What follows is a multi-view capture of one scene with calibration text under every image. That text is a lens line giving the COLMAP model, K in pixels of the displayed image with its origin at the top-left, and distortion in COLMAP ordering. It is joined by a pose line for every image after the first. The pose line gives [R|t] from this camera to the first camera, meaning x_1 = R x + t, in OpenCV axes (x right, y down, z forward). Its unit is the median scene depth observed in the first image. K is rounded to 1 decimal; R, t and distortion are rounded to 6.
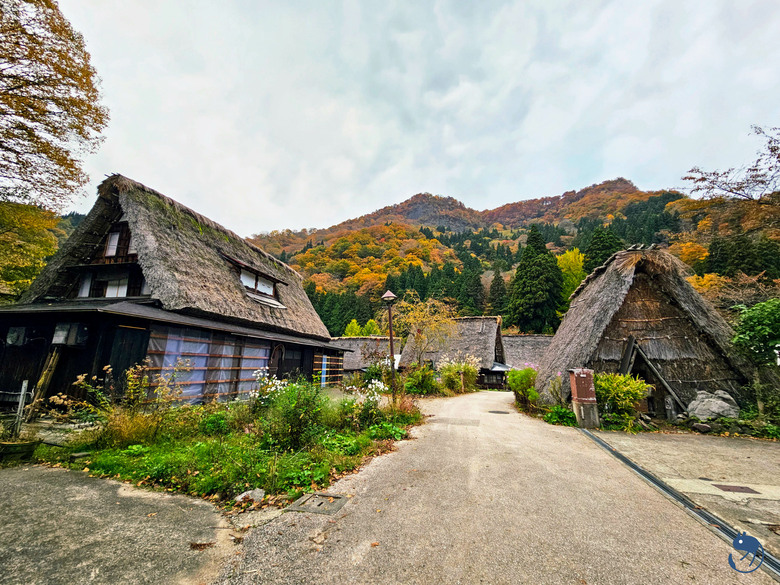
lens RADIAL K [[321.6, 0, 390.0], [0, 321.6, 292.5], [0, 0, 1]] dist [0.003355, 0.000273]
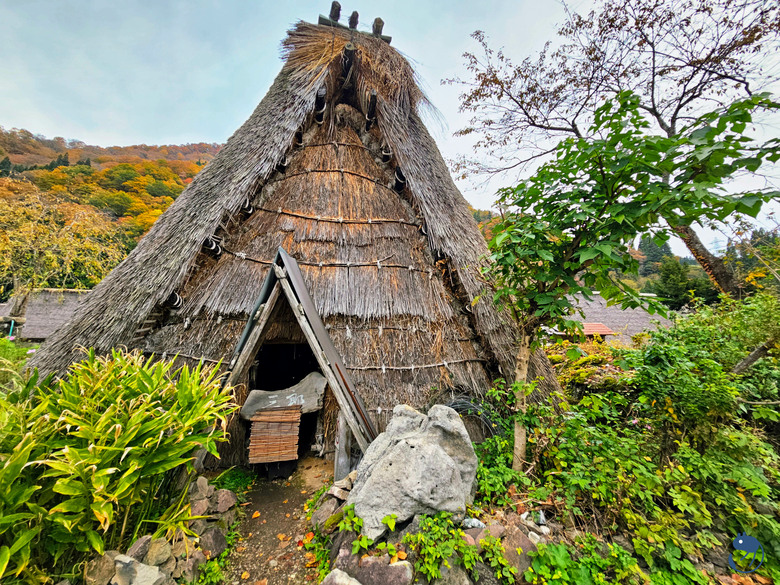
lens RADIAL K [[321.6, 0, 390.0], [0, 321.6, 292.5], [0, 0, 1]] dist [0.003355, 0.000273]
pose [[0.859461, 0.068761, 0.506556, 0.029046], [-0.117708, 0.990905, 0.065204, 0.006346], [-0.497465, -0.115666, 0.859738, 0.027446]]
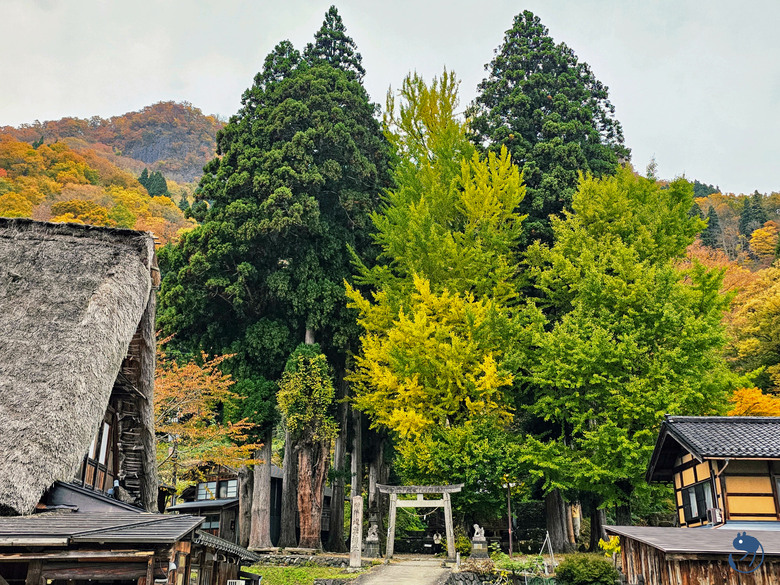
lens RADIAL K [[788.0, 0, 400.8], [0, 788.0, 294.7], [0, 0, 1]] dist [0.102185, -0.134247]
pose [[0.926320, 0.121421, 0.356634, 0.109434], [-0.080603, 0.988594, -0.127221, 0.041350], [-0.368014, 0.089102, 0.925541, 0.143954]]
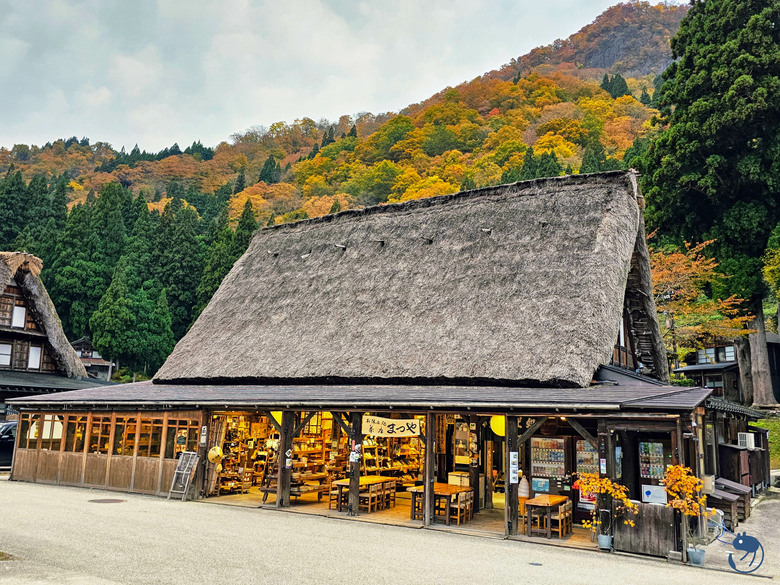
lens RADIAL K [[685.6, 0, 390.0], [0, 685.6, 292.5], [0, 0, 1]] dist [0.062750, -0.062627]
pose [[0.963222, -0.031446, -0.266862, 0.107337], [0.043424, 0.998291, 0.039103, 0.038314], [0.265176, -0.049253, 0.962941, 0.133380]]
